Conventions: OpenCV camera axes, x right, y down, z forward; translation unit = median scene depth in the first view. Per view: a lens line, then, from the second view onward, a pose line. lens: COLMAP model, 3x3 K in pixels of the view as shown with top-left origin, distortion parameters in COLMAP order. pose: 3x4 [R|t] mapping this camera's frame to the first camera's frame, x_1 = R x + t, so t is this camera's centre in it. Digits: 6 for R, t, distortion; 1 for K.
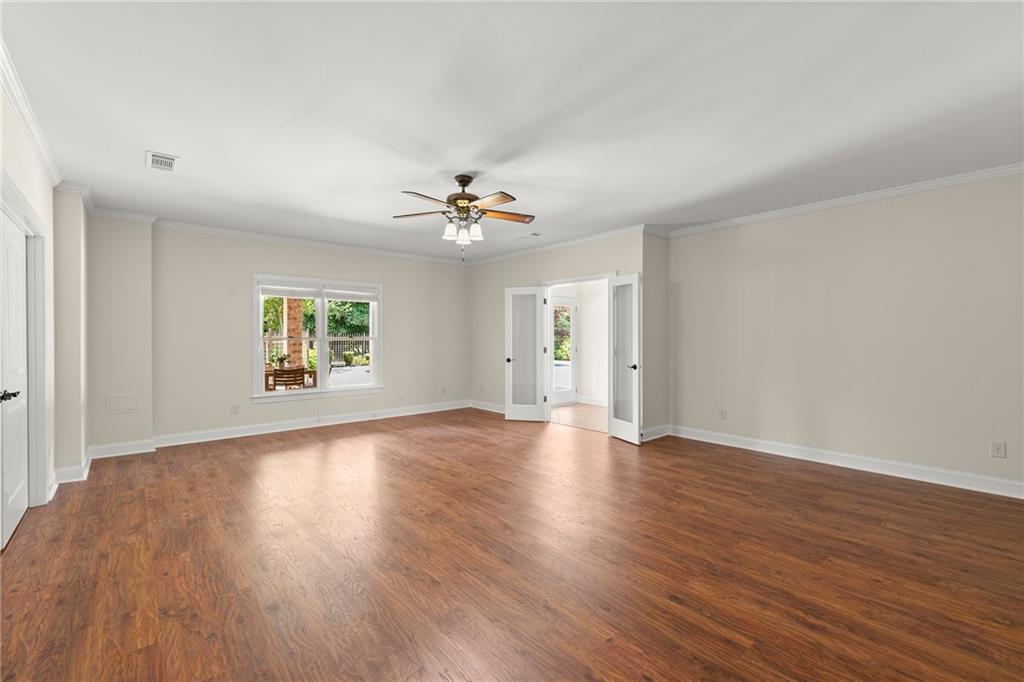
lens RADIAL K [[442.9, 0, 508.3], [0, 442.9, 341.4], [0, 0, 1]] dist [0.004048, -0.001223]
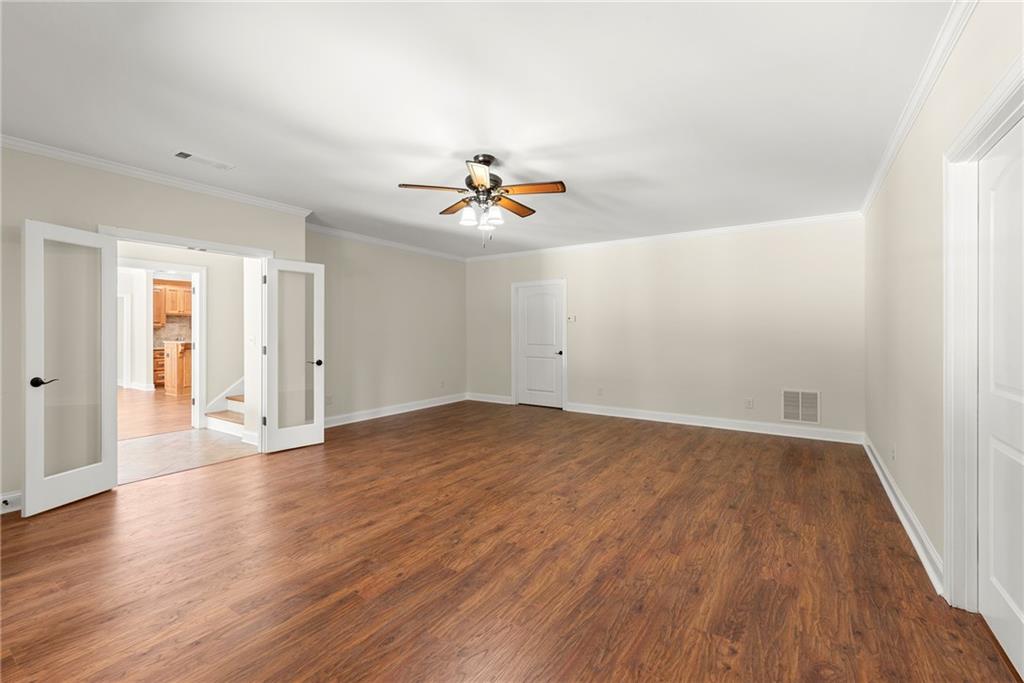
lens RADIAL K [[442.9, 0, 507.9], [0, 442.9, 334.8], [0, 0, 1]] dist [0.004048, -0.001223]
pose [[-0.266909, -0.007550, 0.963692, -1.015181], [0.007956, 0.999918, 0.010037, -0.011170], [-0.963689, 0.010346, -0.266827, 1.216045]]
